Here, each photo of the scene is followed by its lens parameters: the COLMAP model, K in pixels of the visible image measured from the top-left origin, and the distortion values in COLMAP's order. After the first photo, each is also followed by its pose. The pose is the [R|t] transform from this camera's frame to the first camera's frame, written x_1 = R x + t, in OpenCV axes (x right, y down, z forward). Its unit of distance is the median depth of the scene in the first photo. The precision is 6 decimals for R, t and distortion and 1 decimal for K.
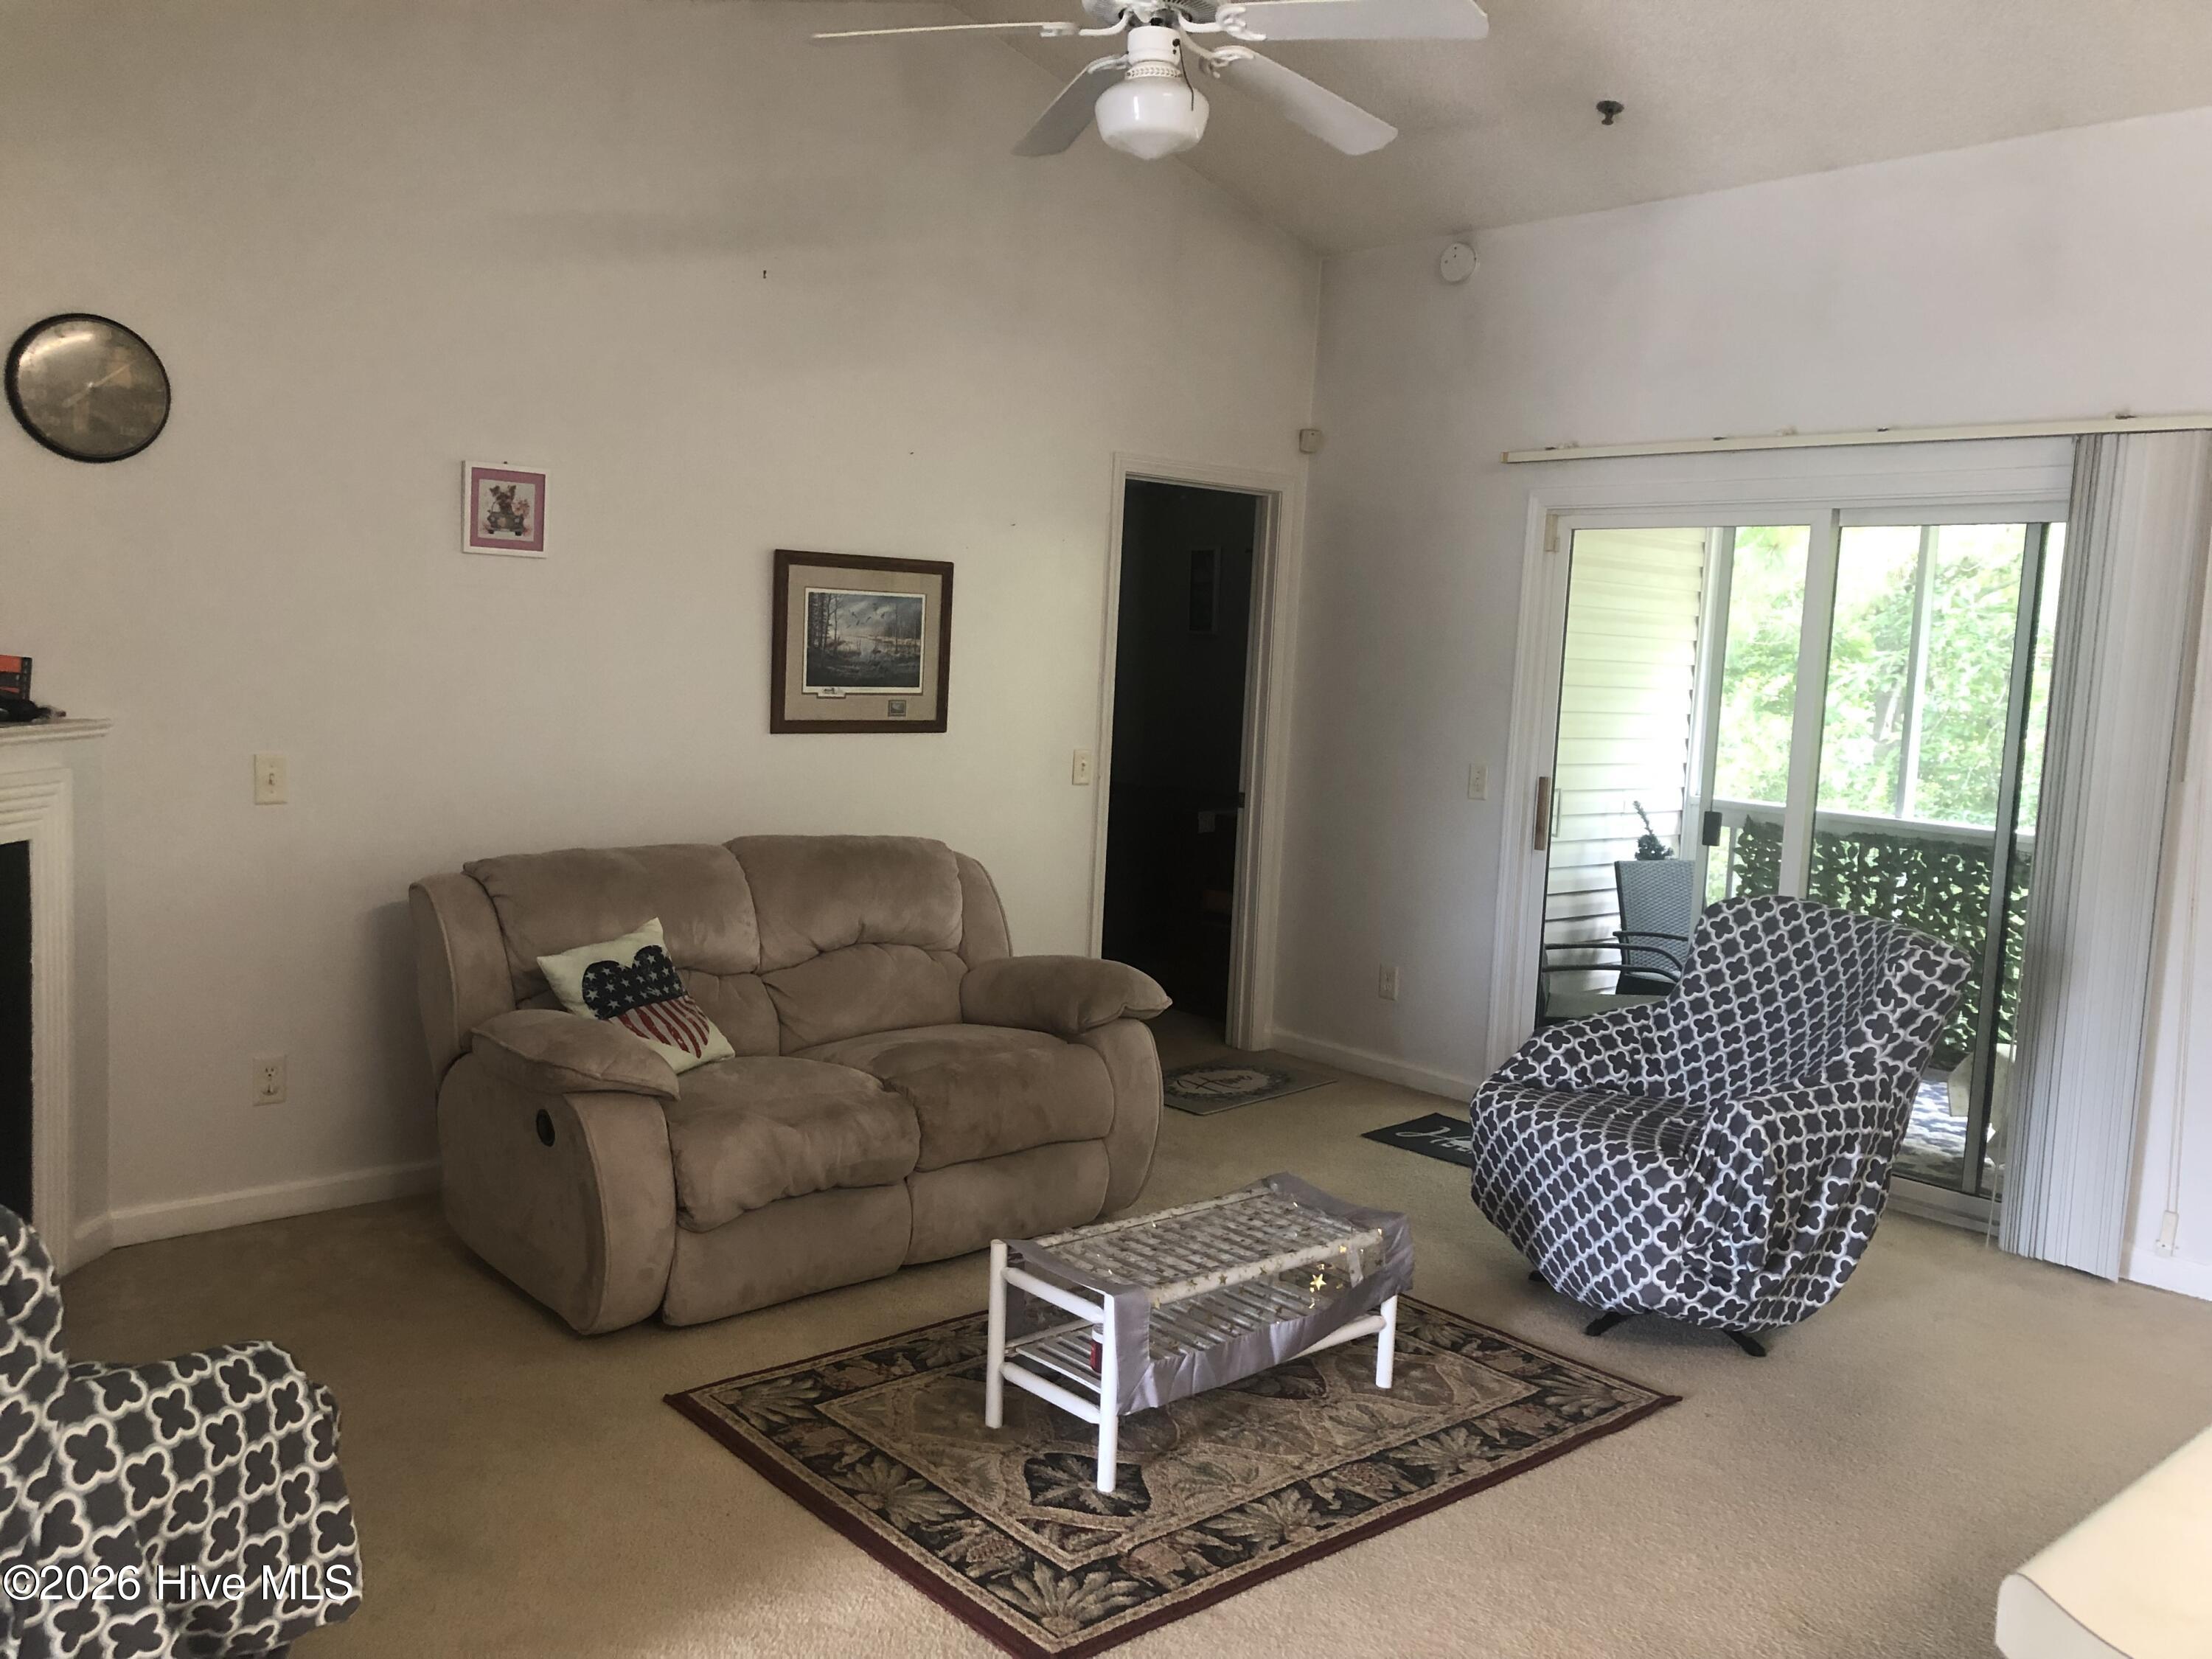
lens RADIAL K [[1801.4, 0, 1097.6], [0, 1801.4, 824.7], [0, 0, 1]] dist [0.019513, -0.015692]
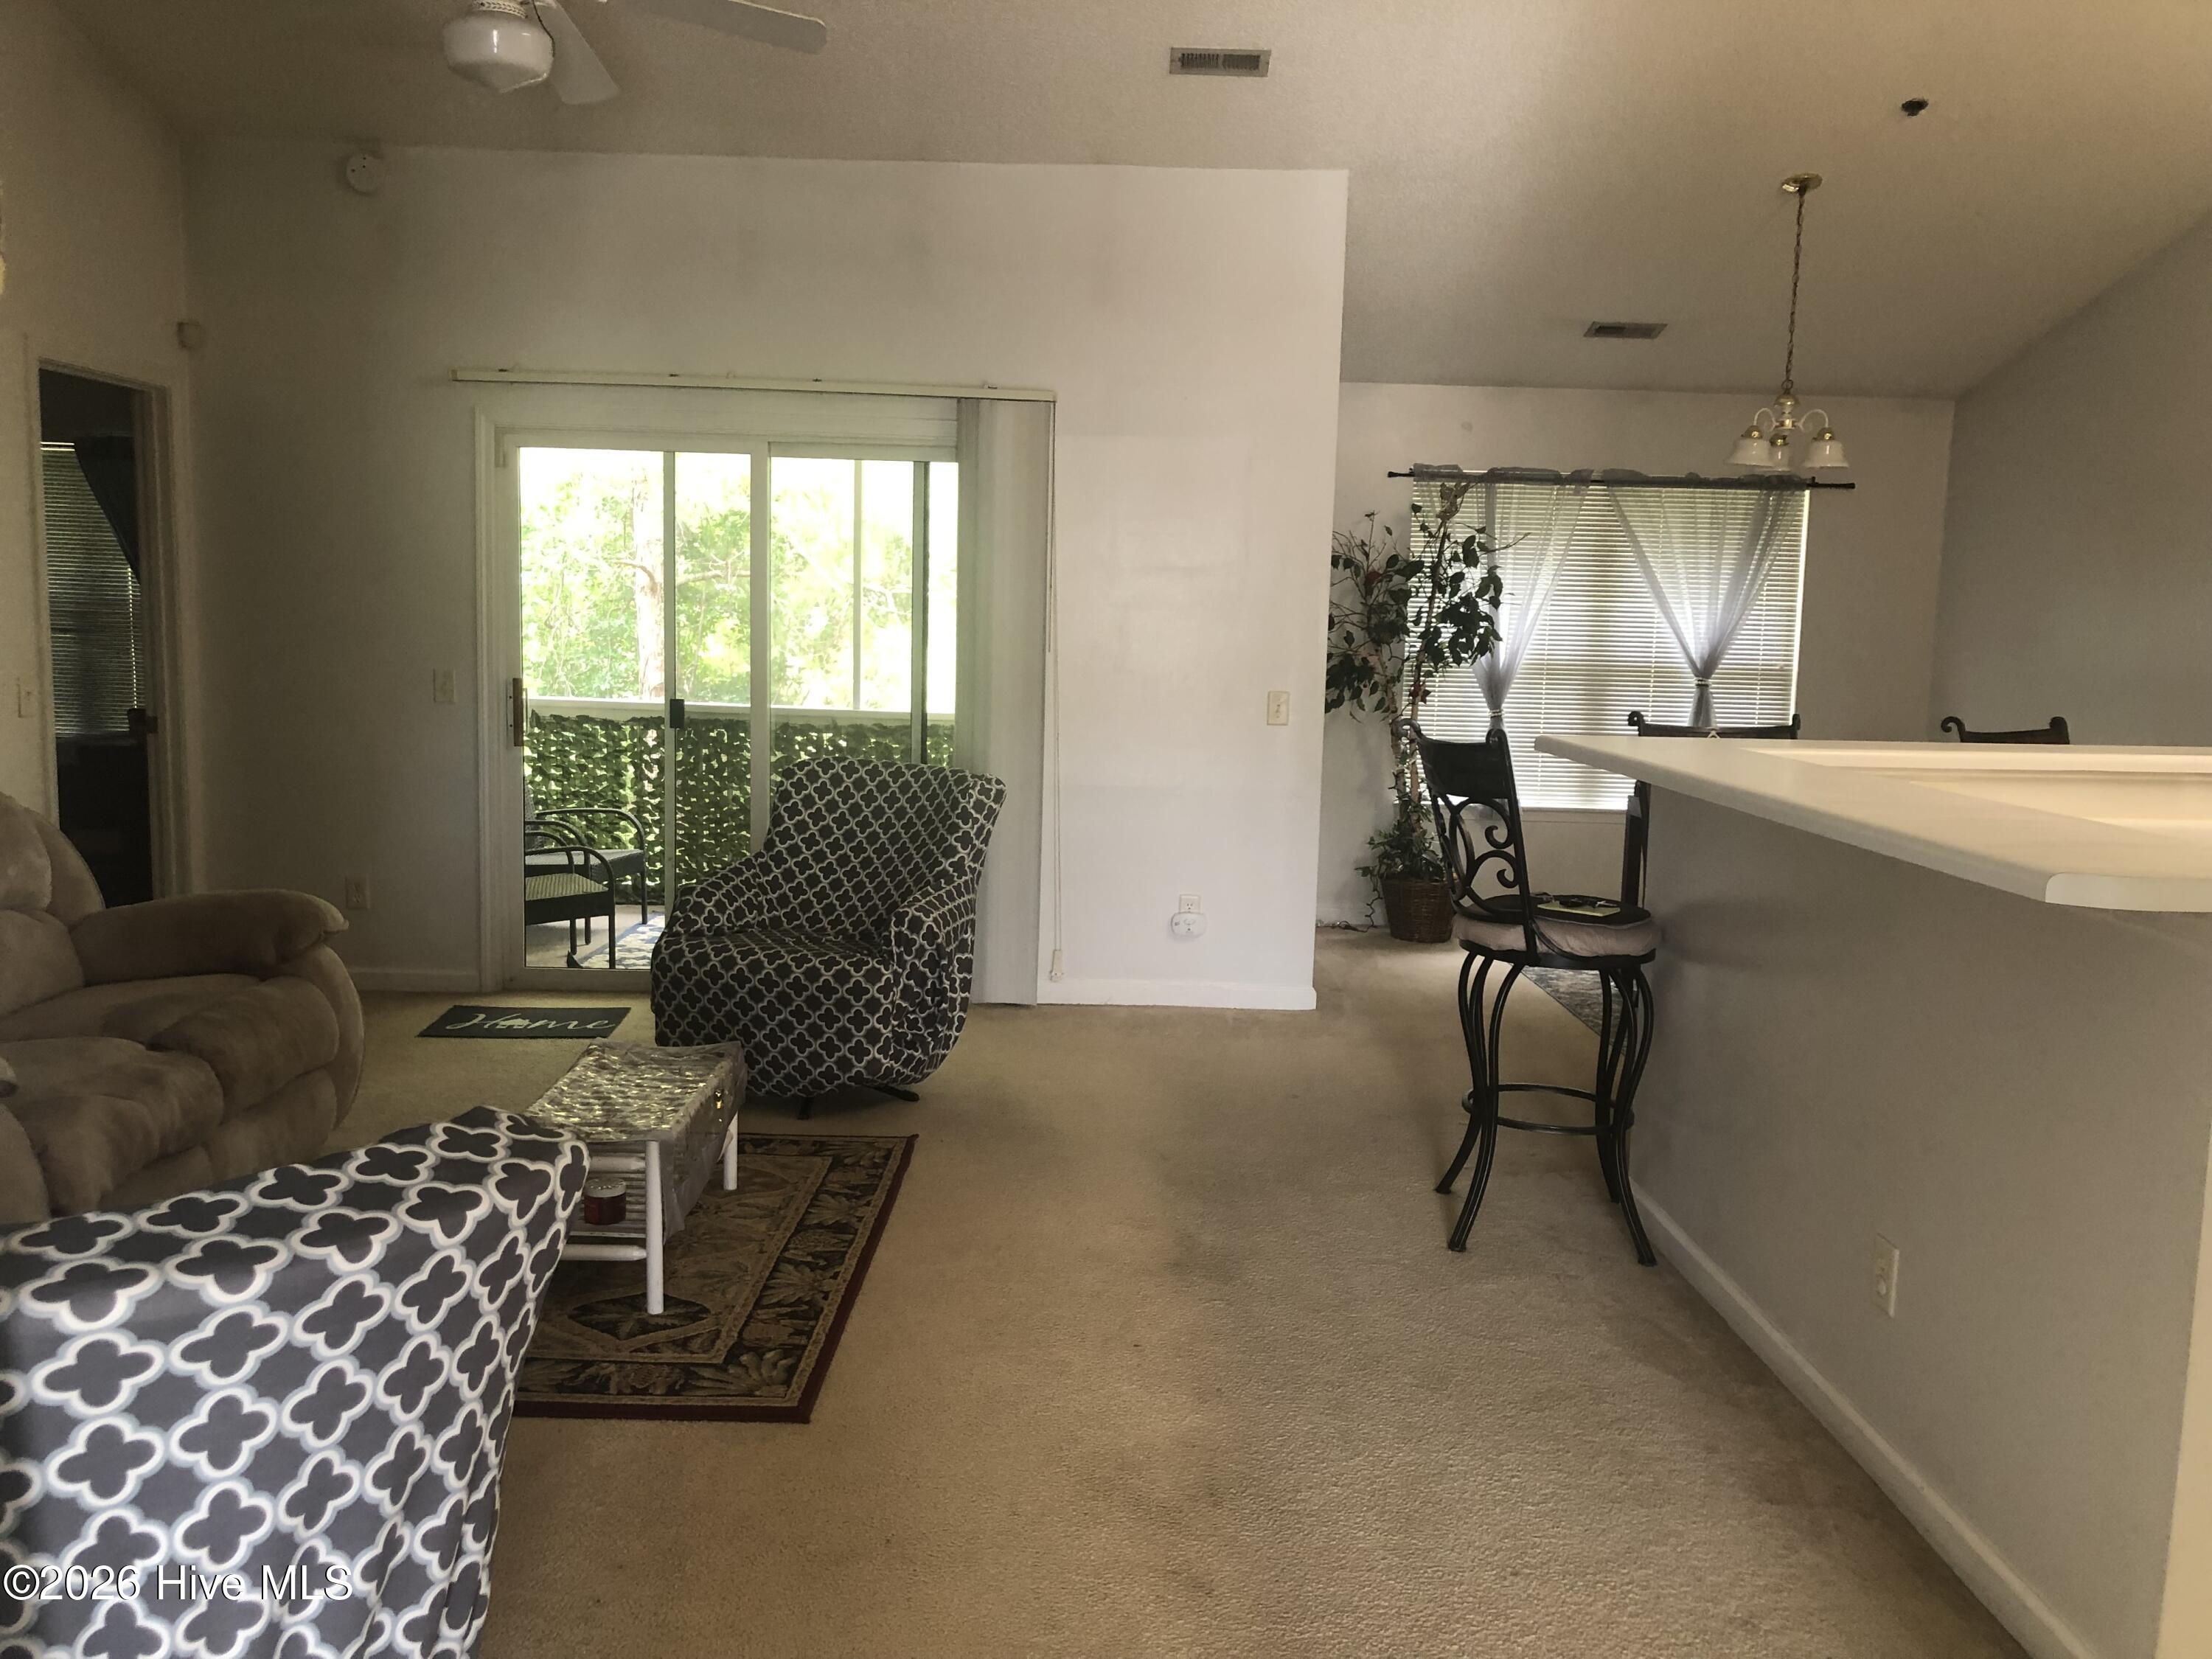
lens RADIAL K [[1801.4, 0, 1110.4], [0, 1801.4, 834.1], [0, 0, 1]] dist [0.019513, -0.015692]
pose [[0.645440, -0.120771, 0.754203, -0.424170], [0.078022, 0.992680, 0.092188, -0.006824], [-0.759816, -0.000657, 0.650138, 0.035228]]
